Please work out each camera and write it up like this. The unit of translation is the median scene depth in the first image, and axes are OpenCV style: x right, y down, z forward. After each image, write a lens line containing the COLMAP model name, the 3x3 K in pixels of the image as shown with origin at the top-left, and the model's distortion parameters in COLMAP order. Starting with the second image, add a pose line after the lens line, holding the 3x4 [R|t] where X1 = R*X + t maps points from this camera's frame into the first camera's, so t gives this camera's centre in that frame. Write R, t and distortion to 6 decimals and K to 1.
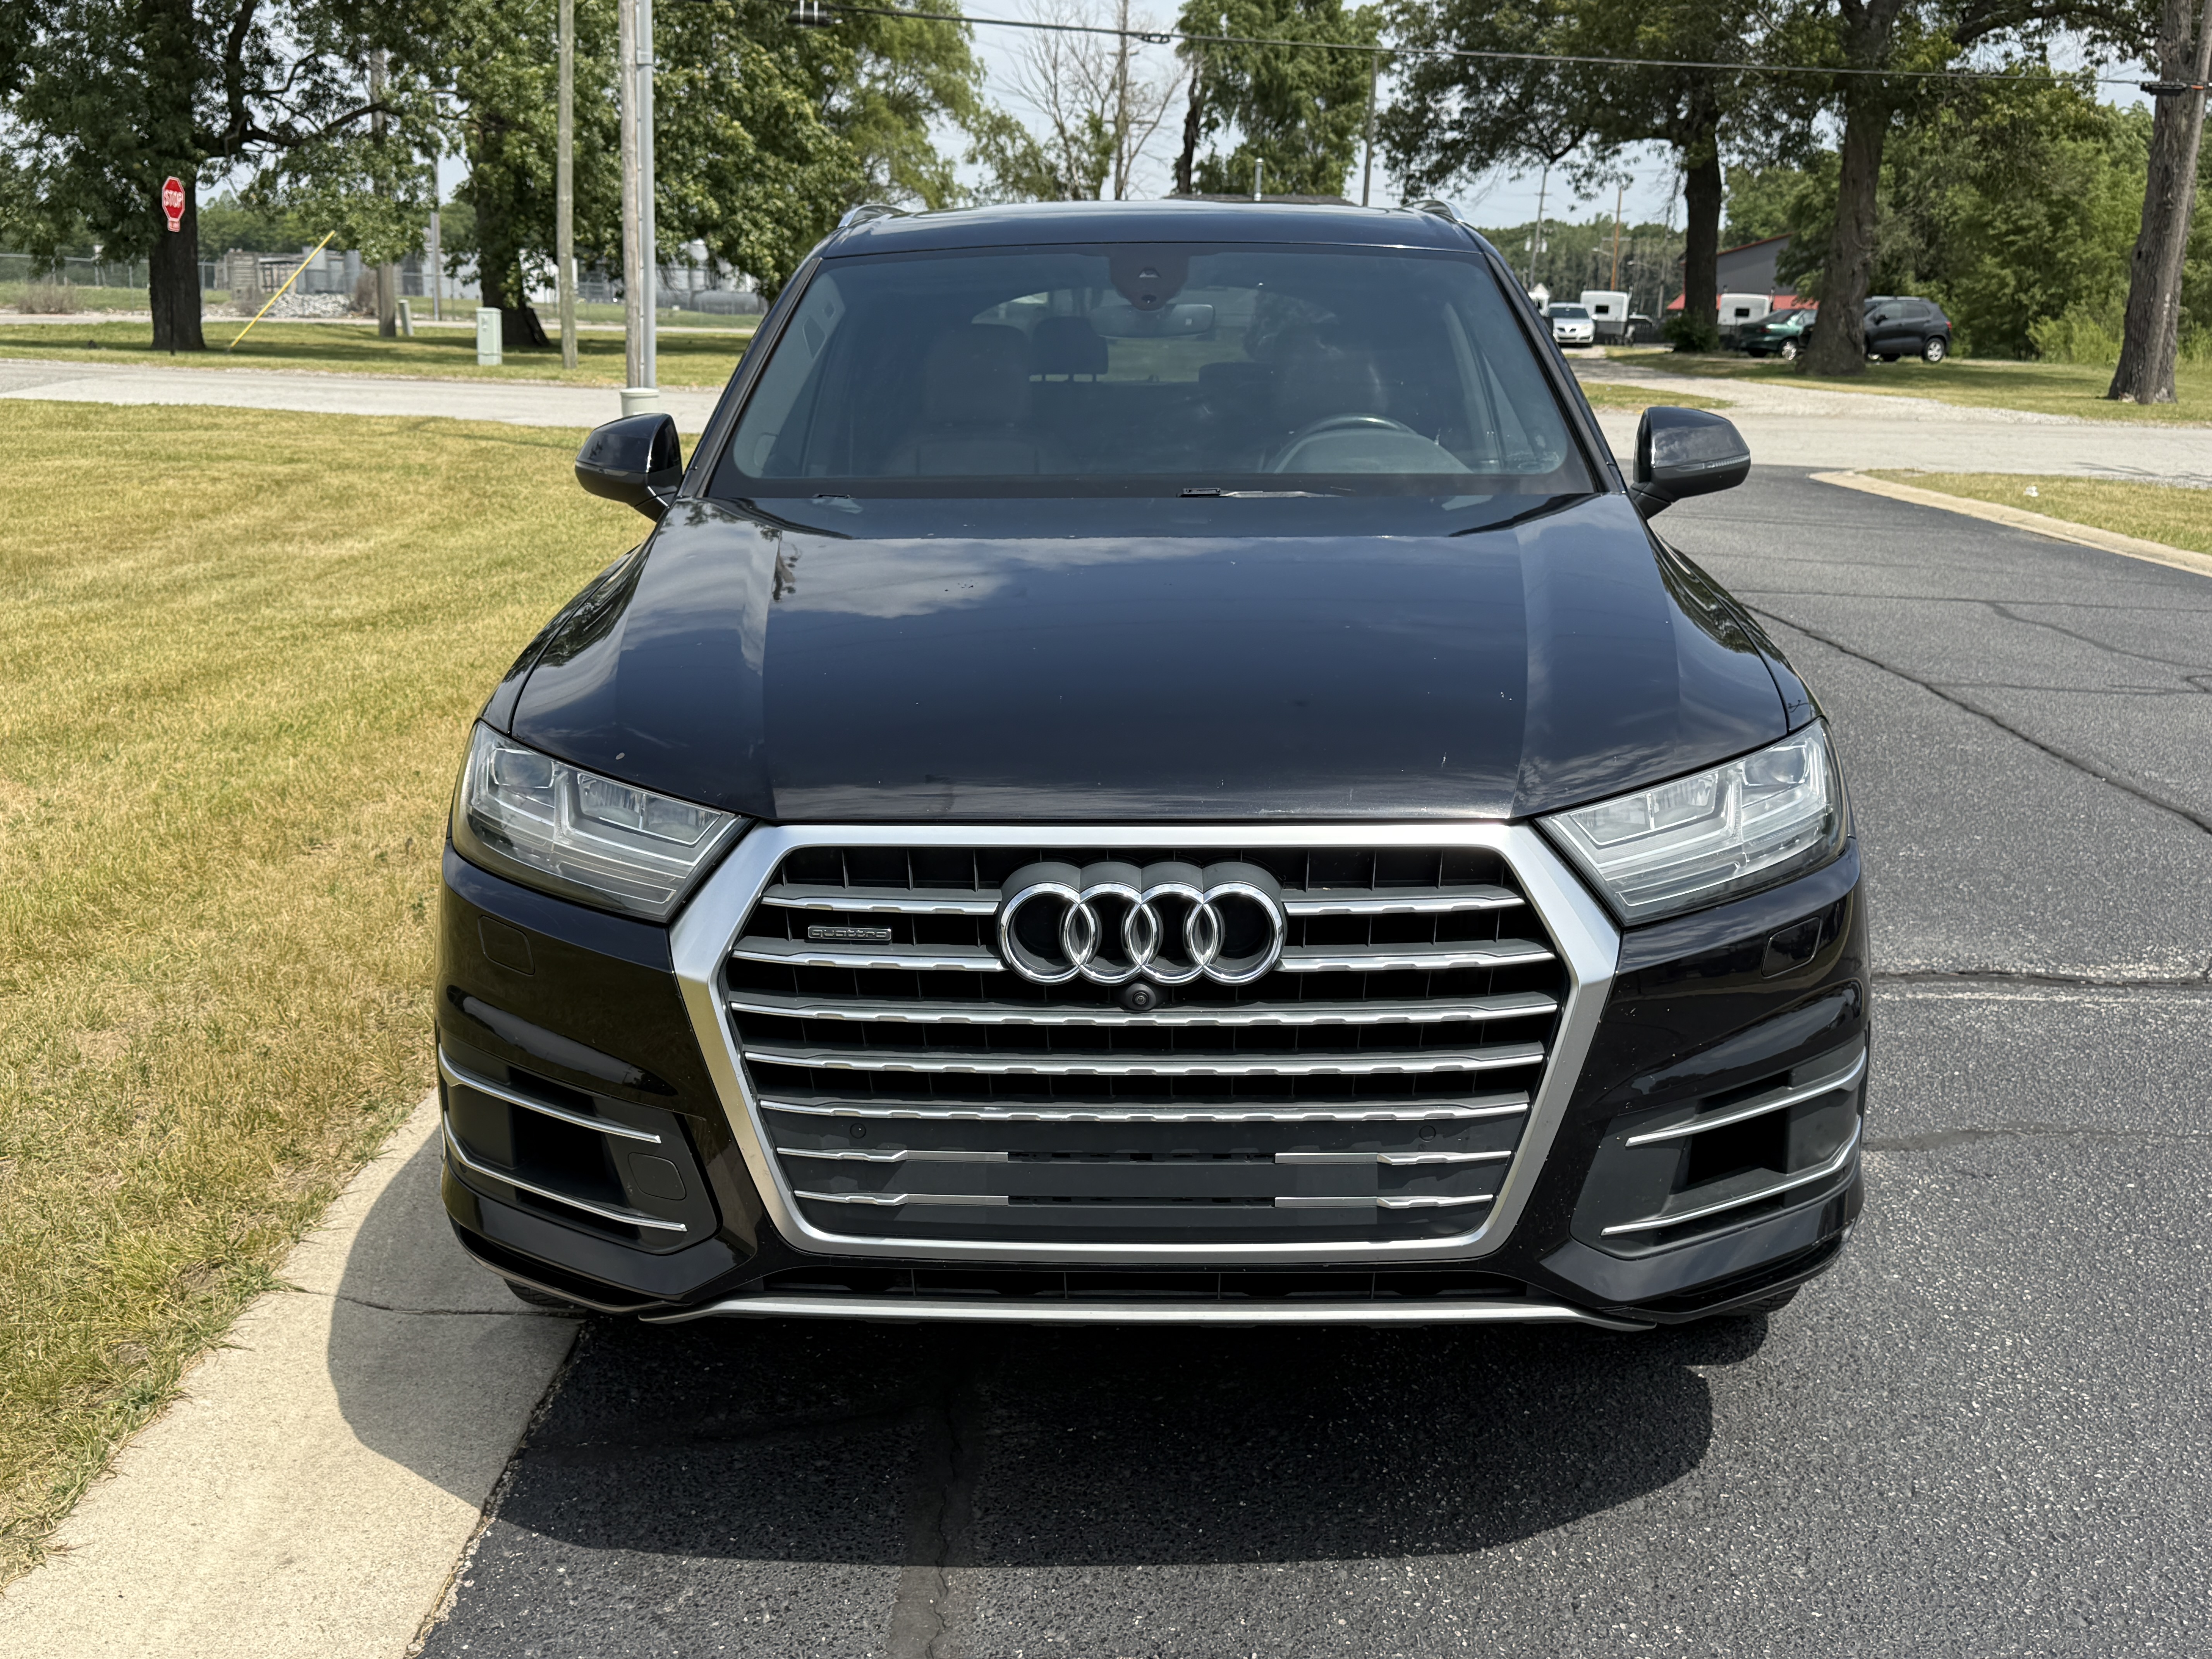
lens RADIAL K [[2259.0, 0, 1106.0], [0, 2259.0, 829.5], [0, 0, 1]] dist [0.157637, -0.345134]
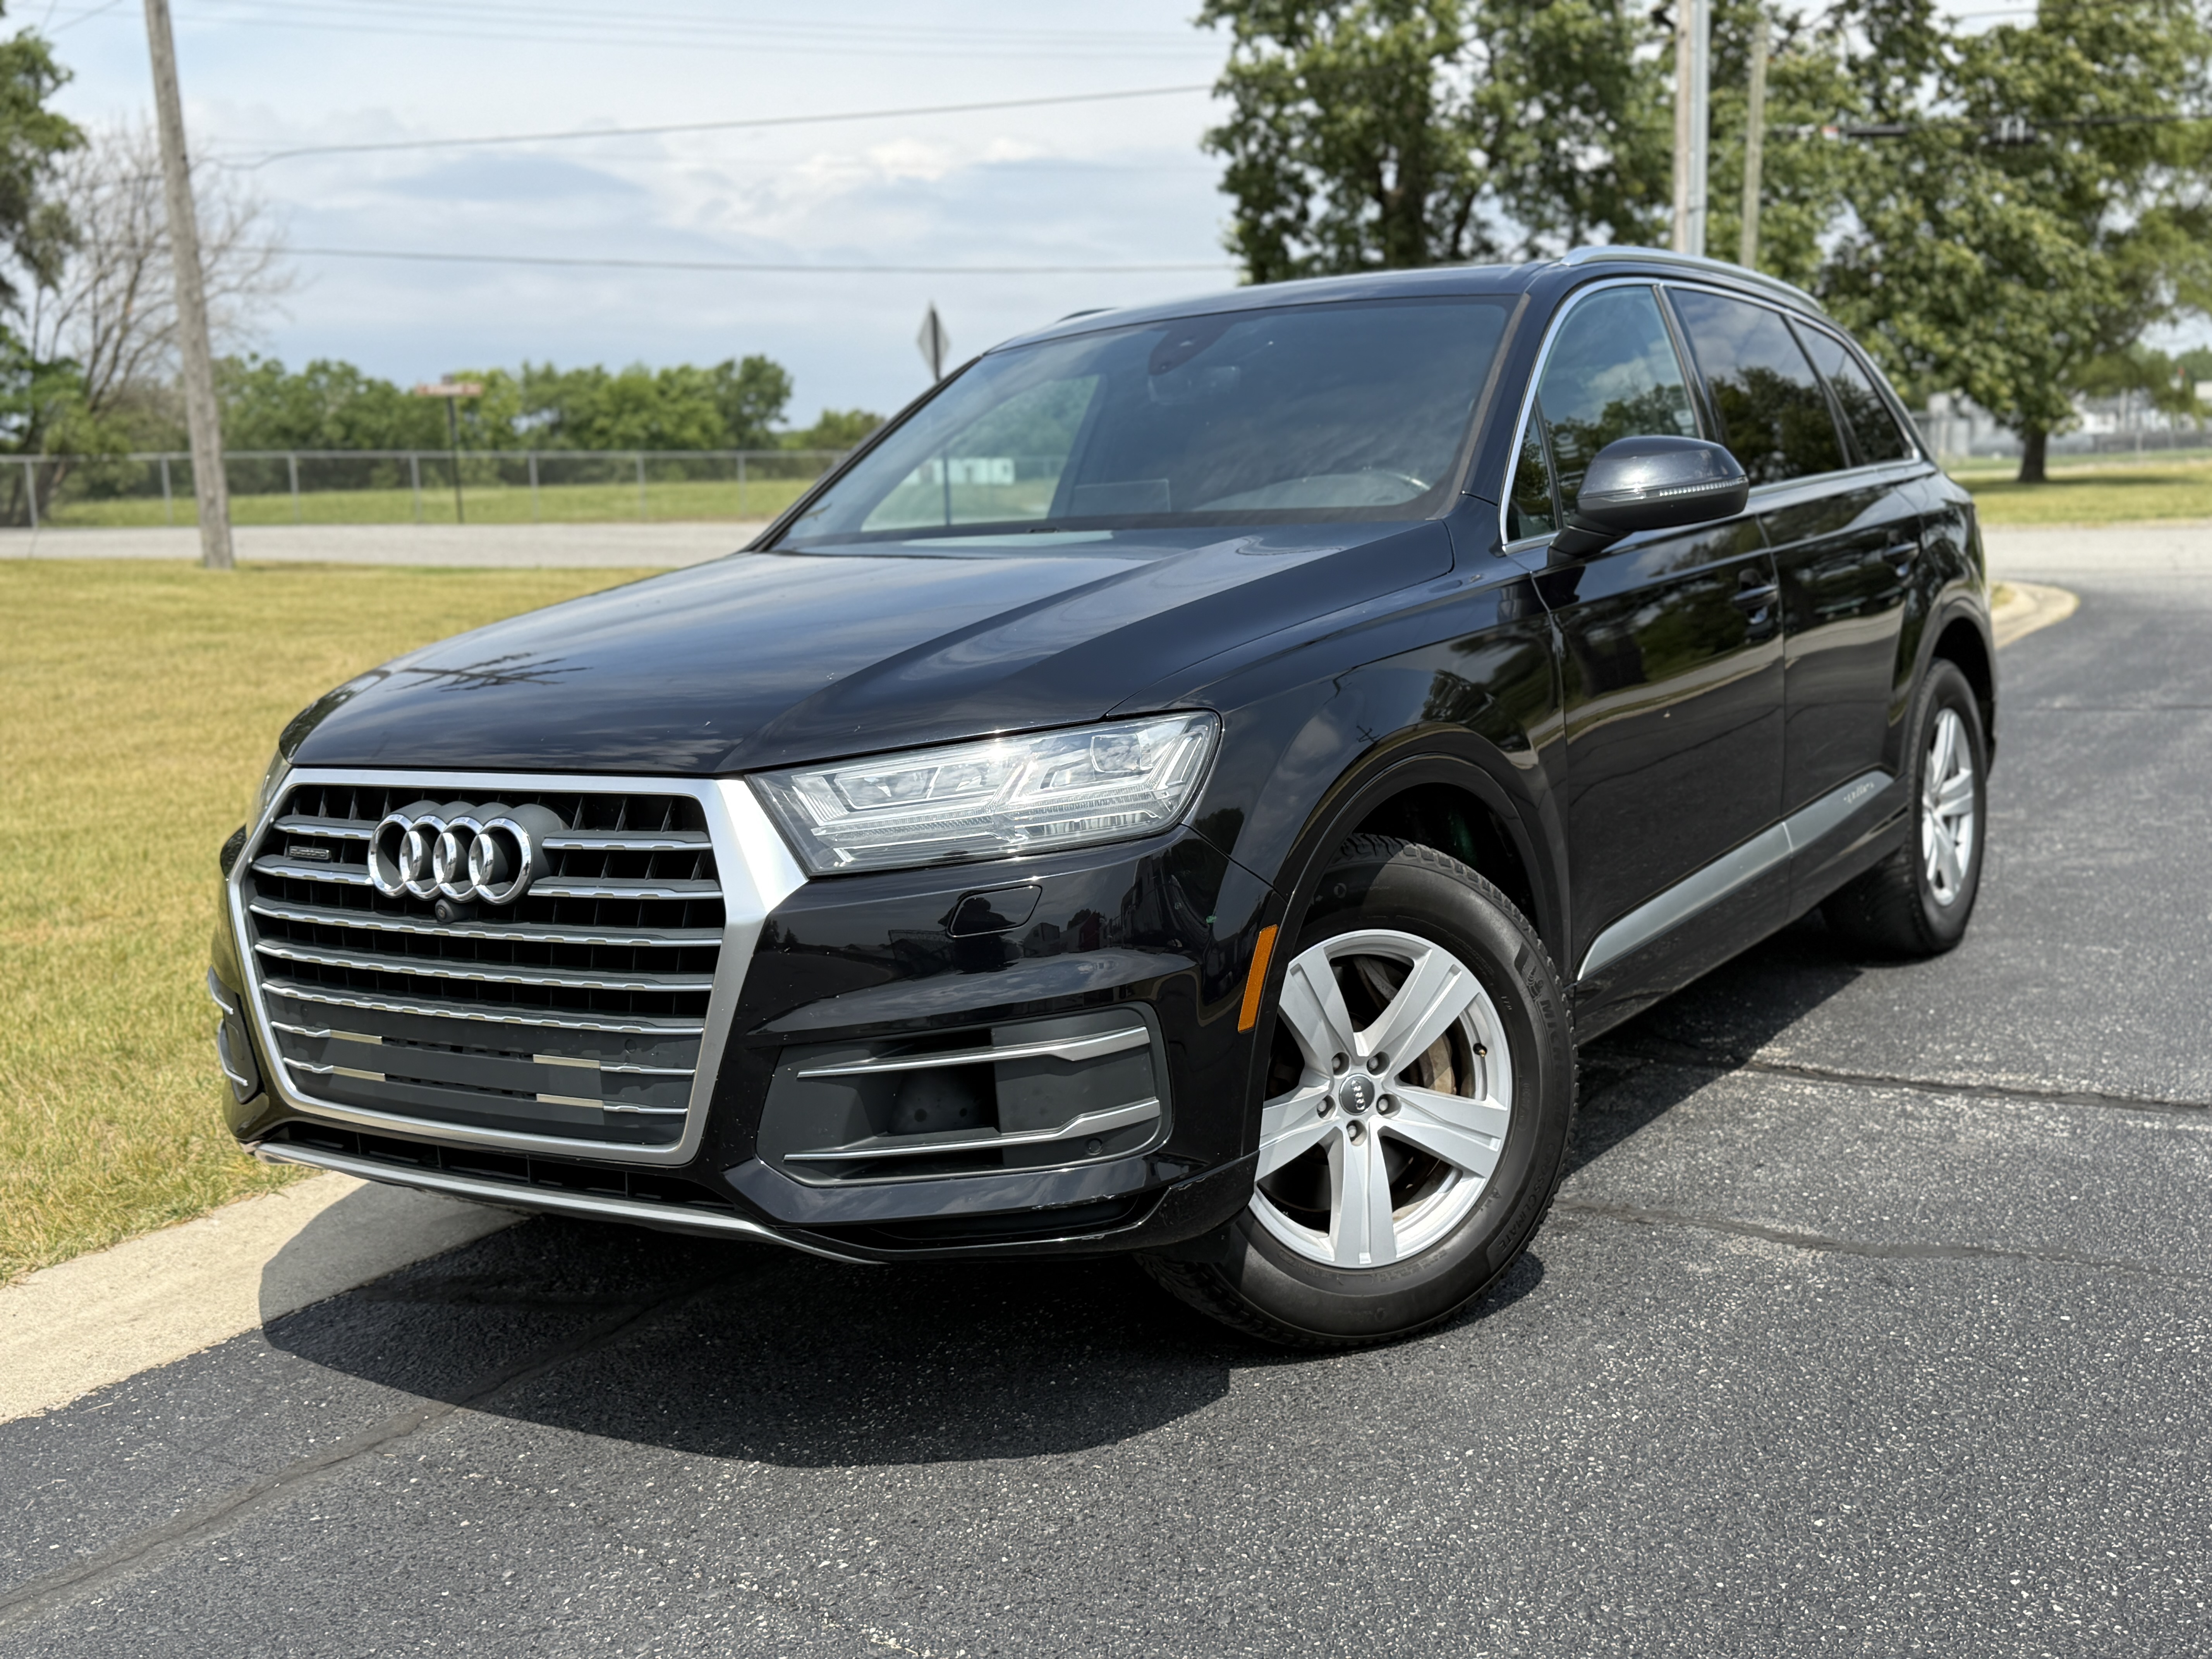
lens RADIAL K [[2268.3, 0, 1106.0], [0, 2268.3, 829.5], [0, 0, 1]] dist [0.189356, -0.455512]
pose [[0.844714, 0.029569, -0.534400, 0.700209], [-0.066550, 0.996527, -0.050056, 0.049825], [0.531064, 0.077847, 0.843748, 0.113591]]
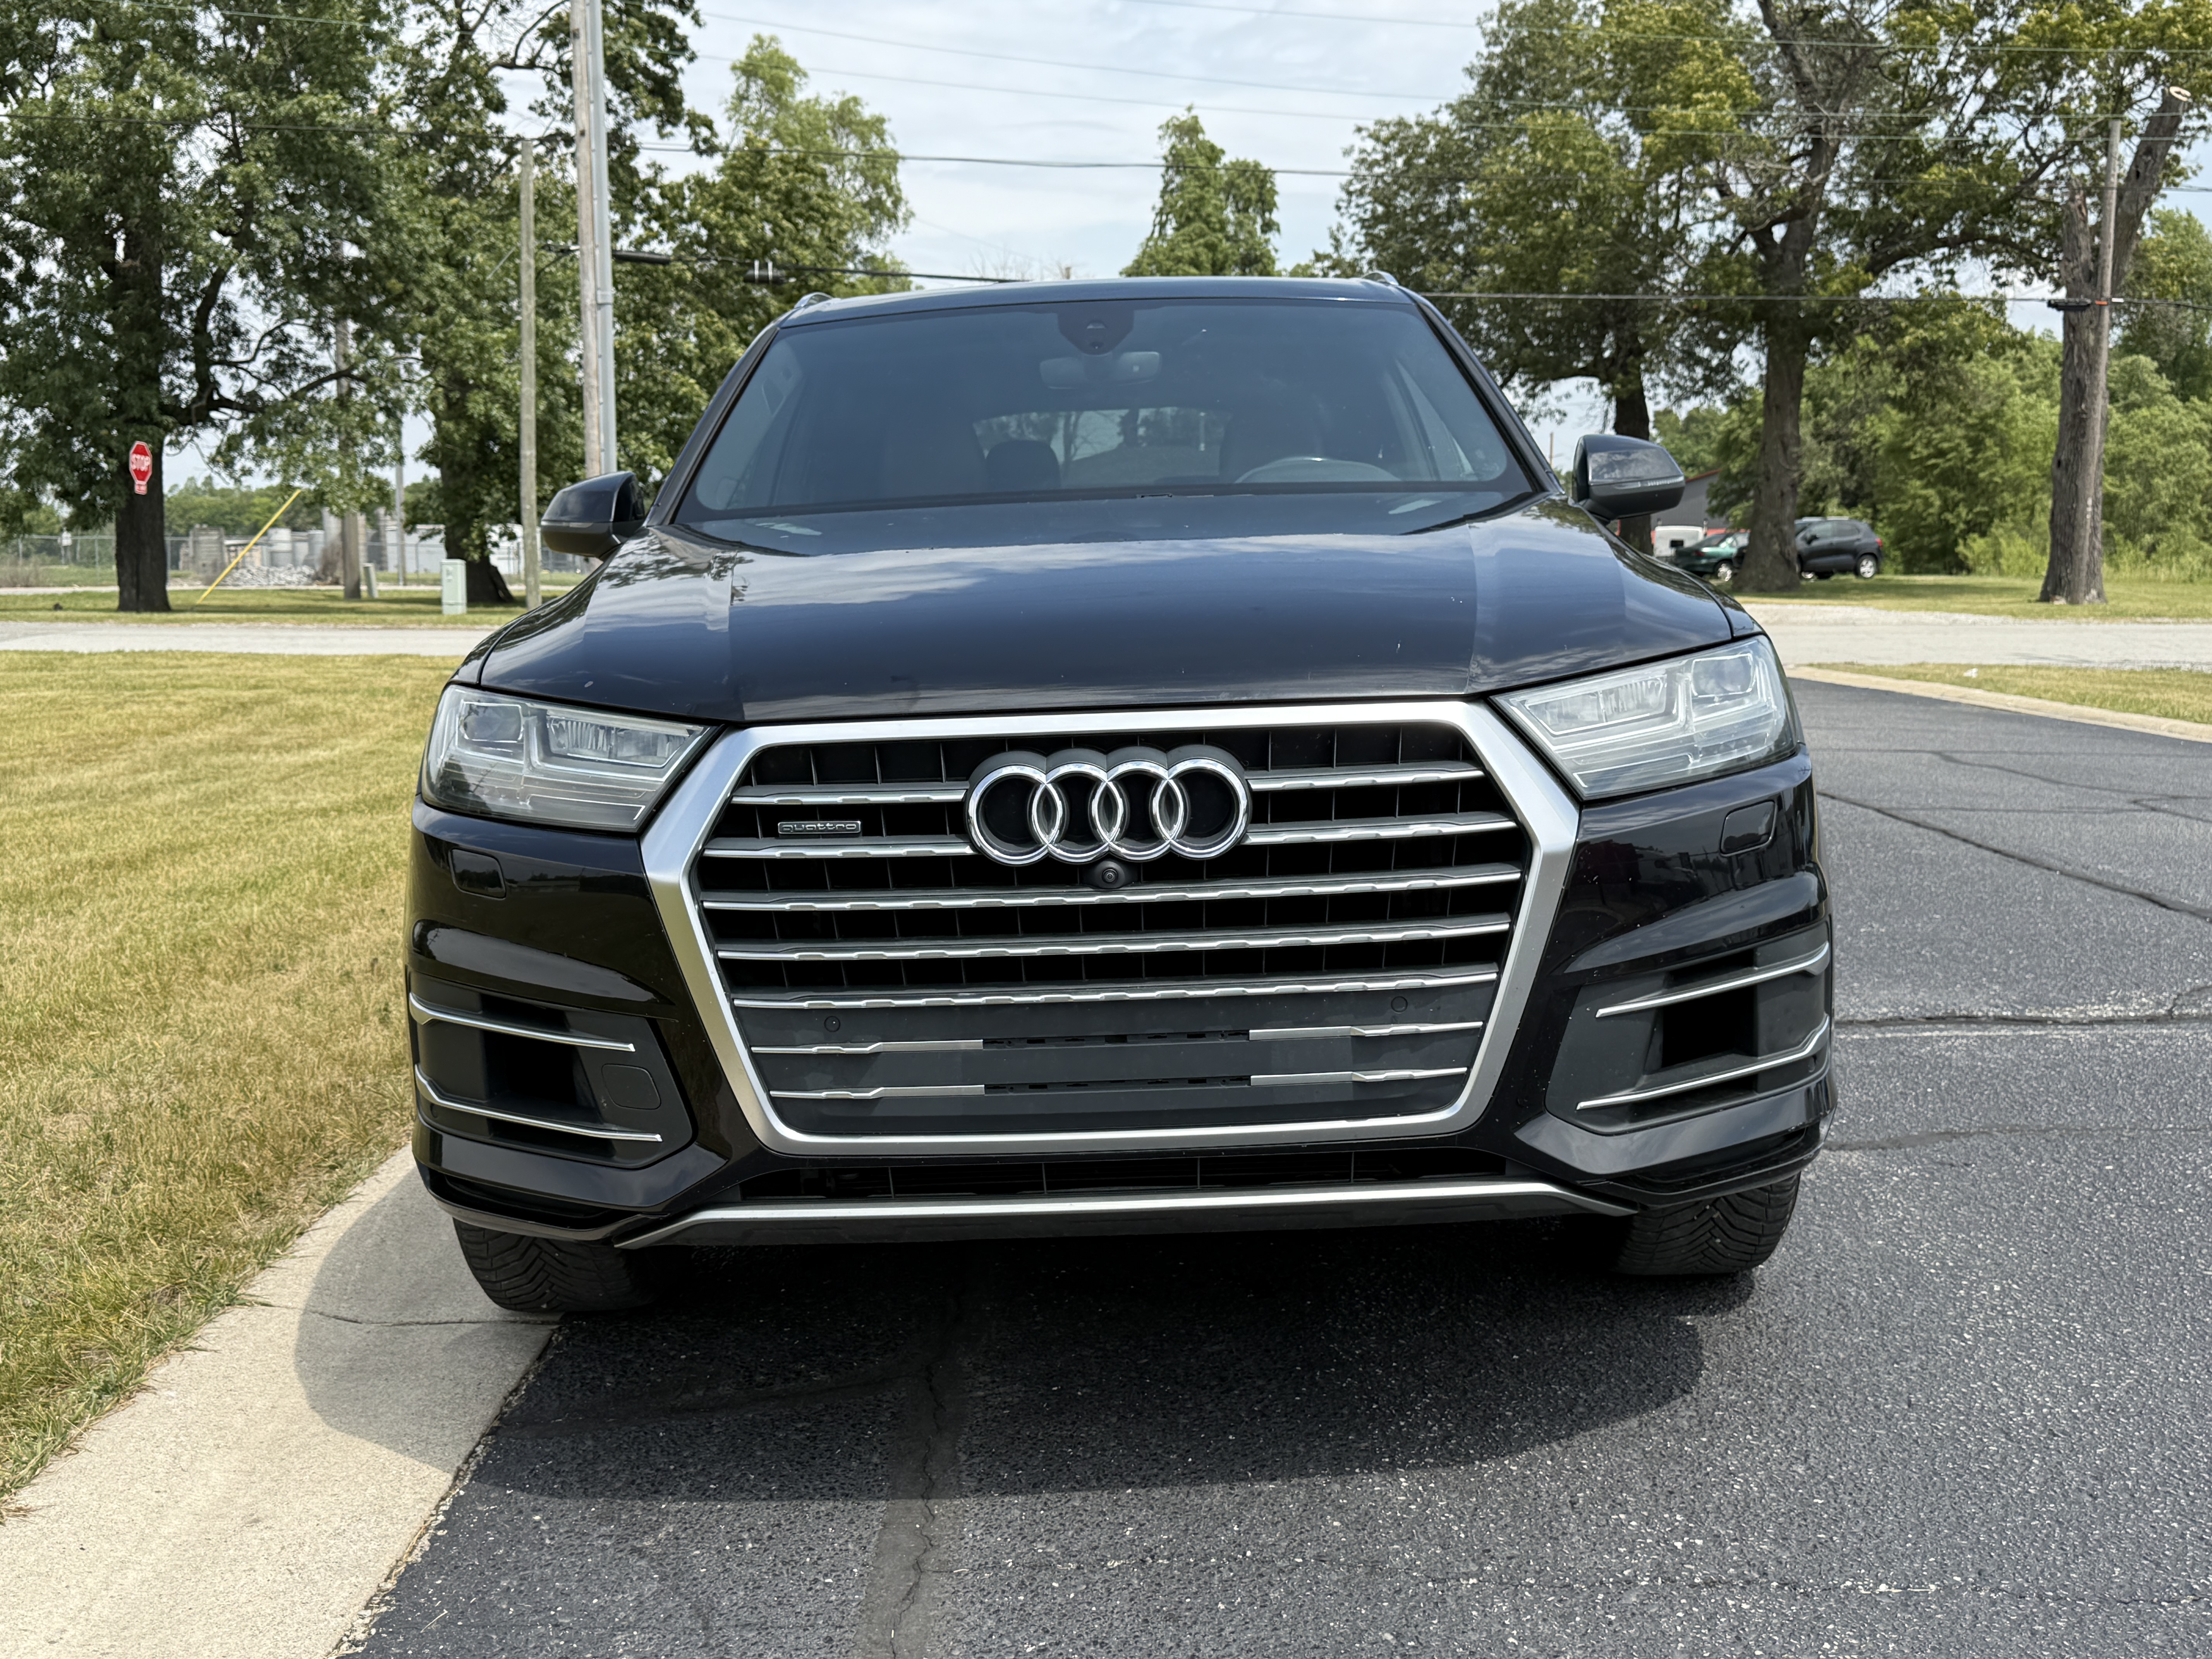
lens RADIAL K [[2259.0, 0, 1106.0], [0, 2259.0, 829.5], [0, 0, 1]] dist [0.157637, -0.345134]
pose [[0.999314, -0.033068, 0.016654, -0.001805], [0.034701, 0.993340, -0.109869, 0.120195], [-0.012910, 0.110371, 0.993807, -0.003566]]
